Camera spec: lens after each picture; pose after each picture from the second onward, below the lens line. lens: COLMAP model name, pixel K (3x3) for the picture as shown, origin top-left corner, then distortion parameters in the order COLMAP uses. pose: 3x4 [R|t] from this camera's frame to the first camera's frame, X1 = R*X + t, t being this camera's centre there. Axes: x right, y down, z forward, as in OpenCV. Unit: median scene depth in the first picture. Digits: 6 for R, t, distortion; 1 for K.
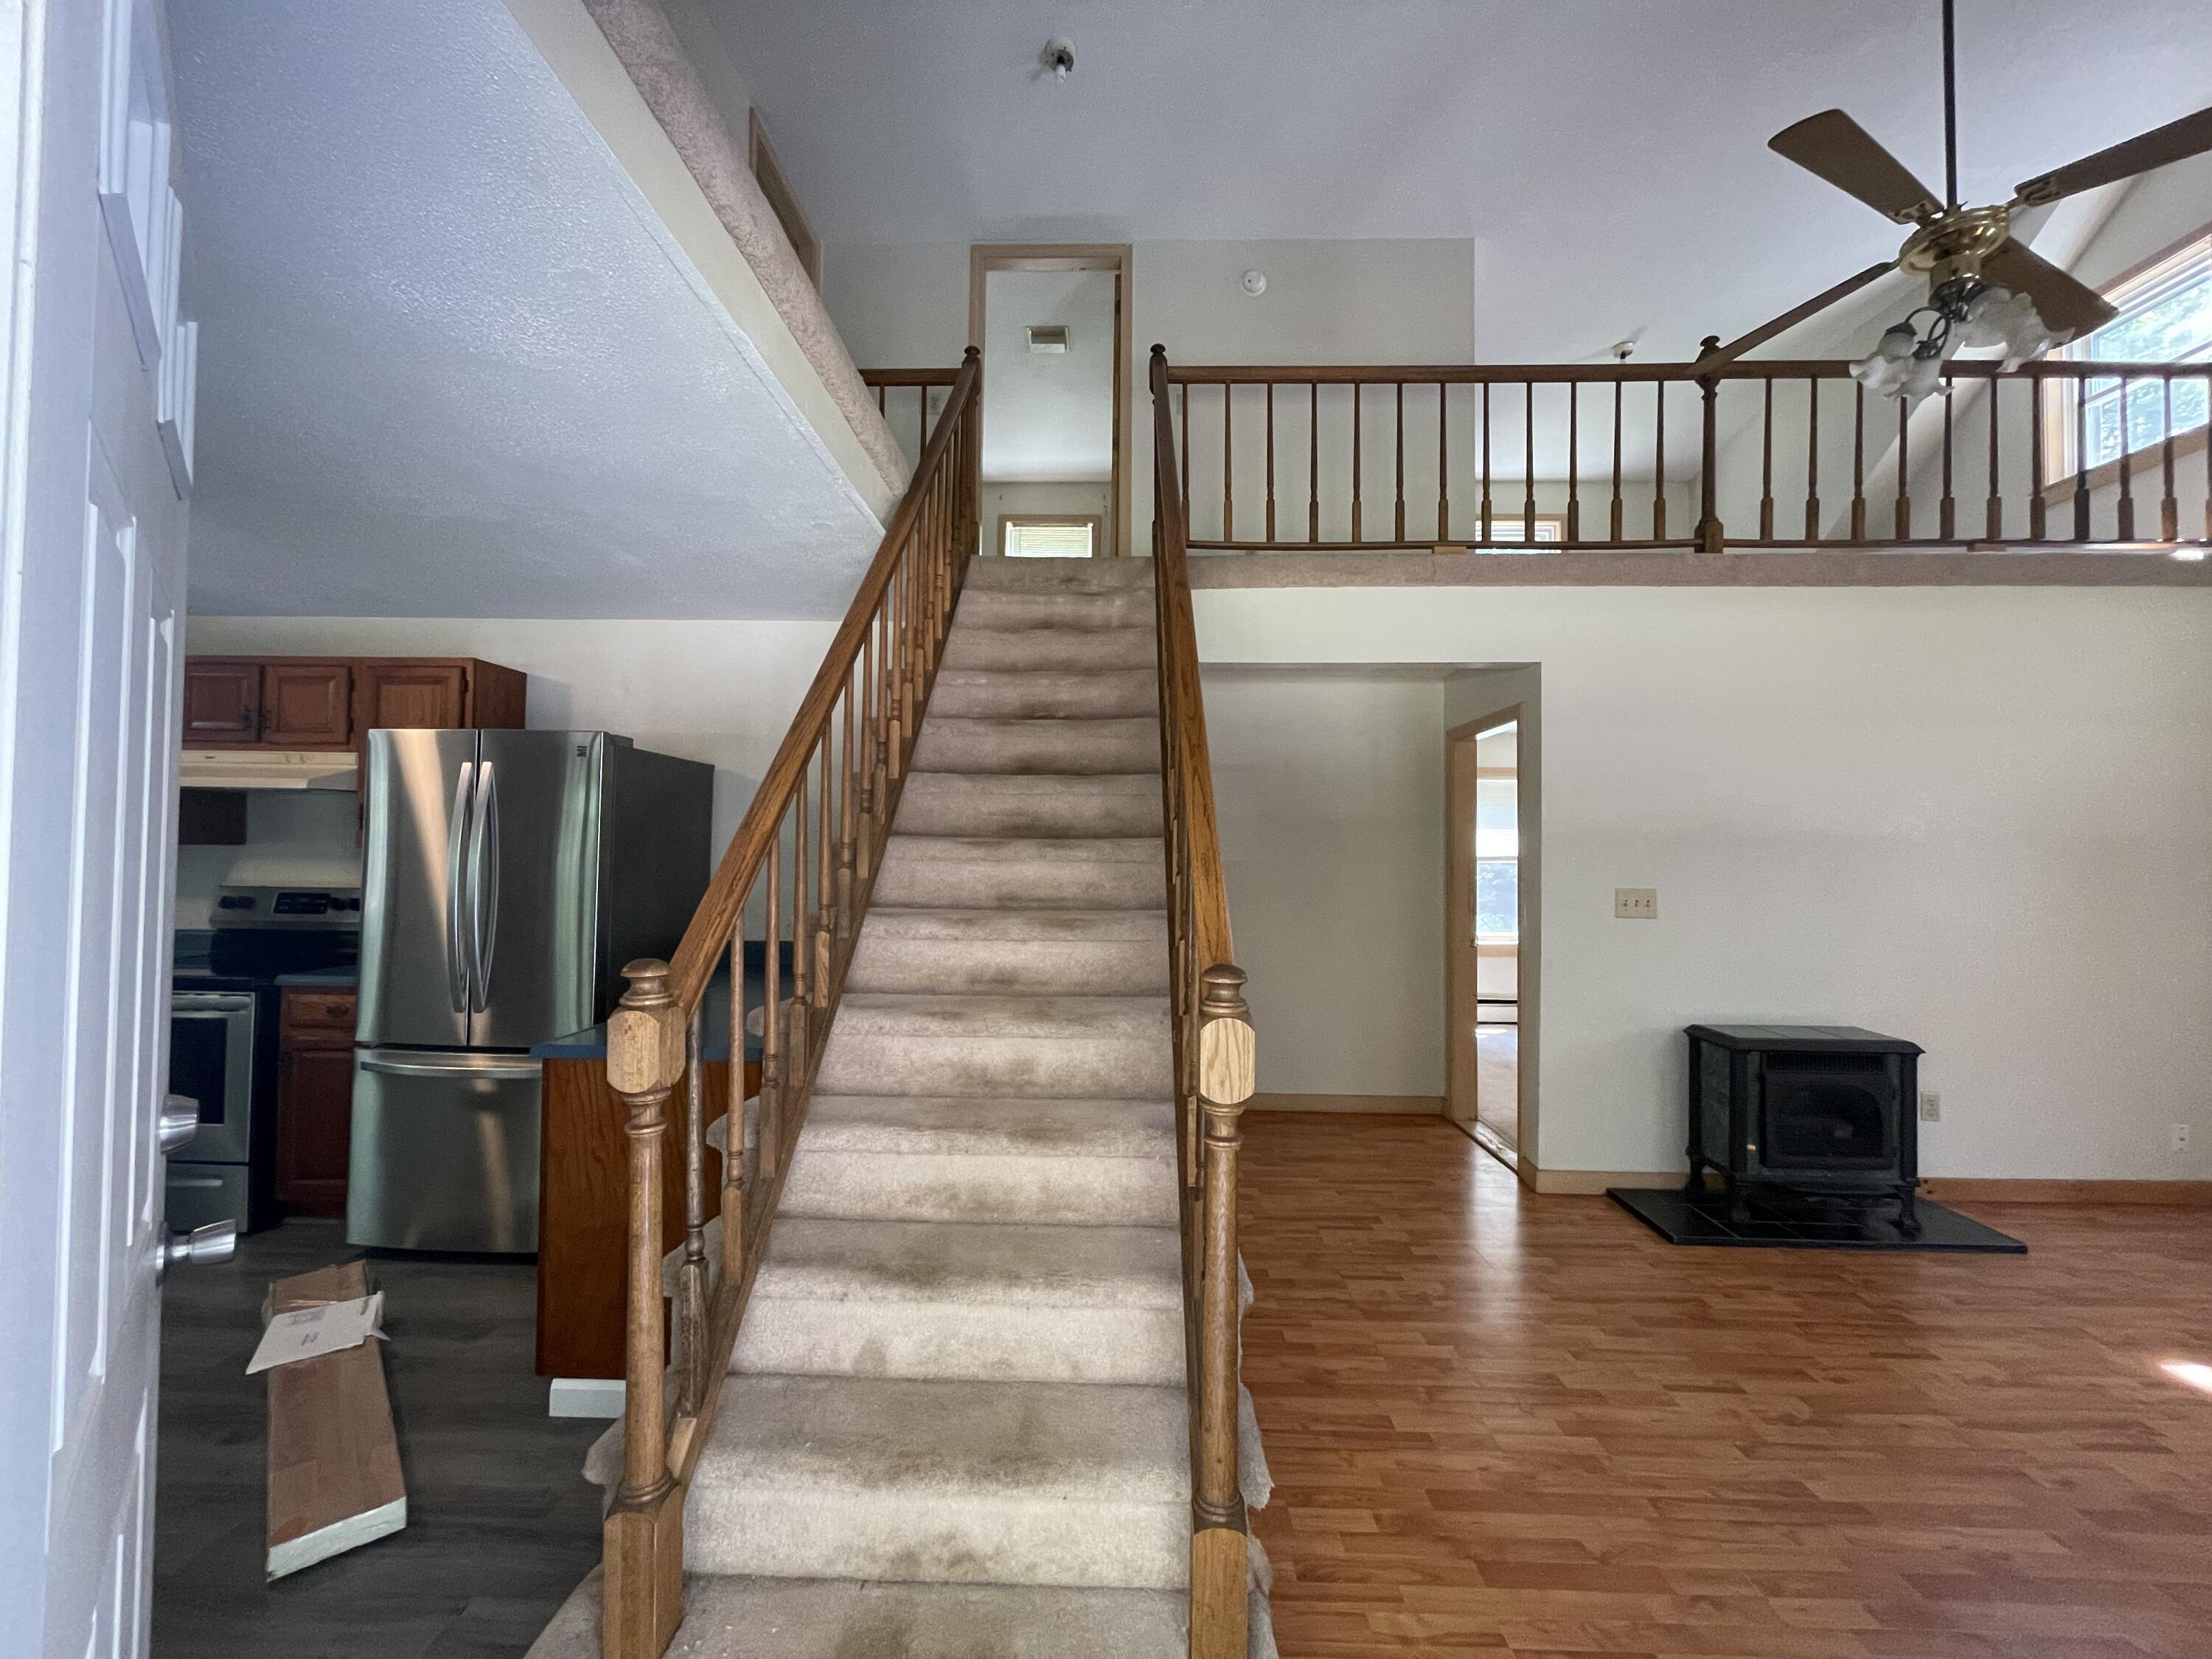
lens RADIAL K [[888.9, 0, 1102.2], [0, 888.9, 830.8], [0, 0, 1]] dist [-0.005661, 0.001842]
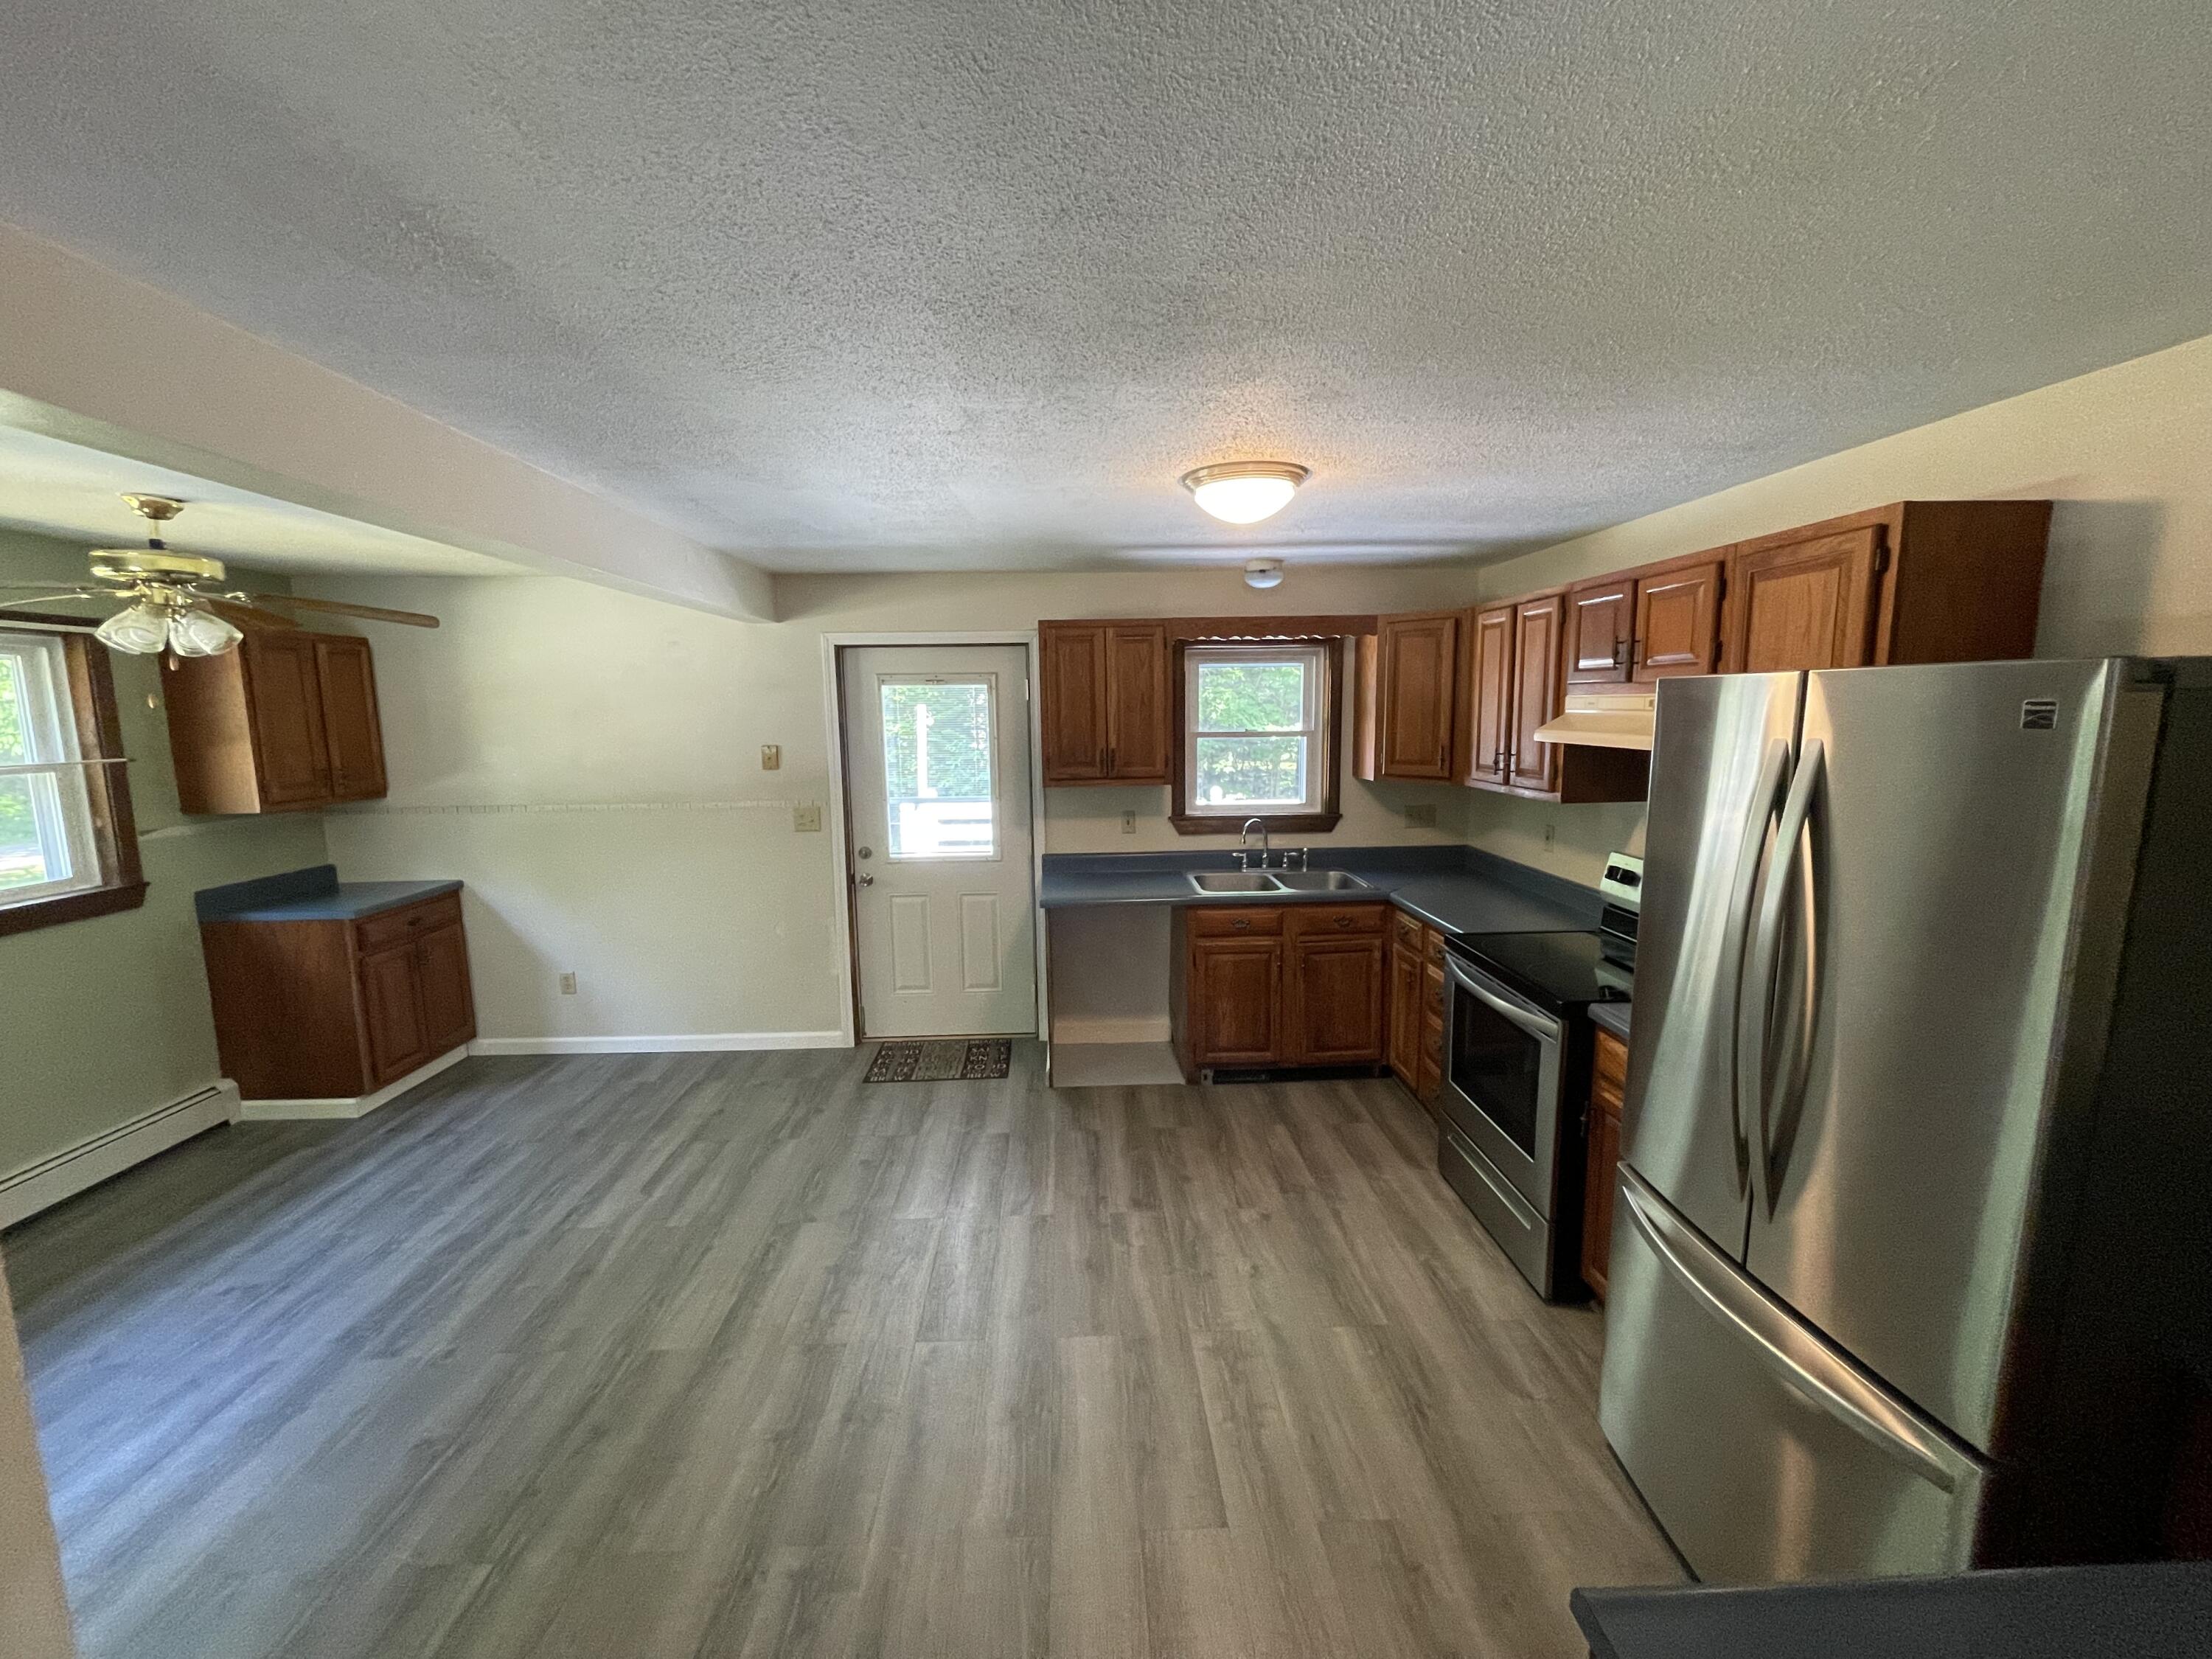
lens RADIAL K [[888.9, 0, 1095.5], [0, 888.9, 836.9], [0, 0, 1]] dist [-0.005661, 0.001842]
pose [[0.068411, 0.131446, -0.988960, -0.209219], [0.032608, 0.990458, 0.133900, -0.085913], [0.997124, -0.041408, 0.063472, 0.487828]]
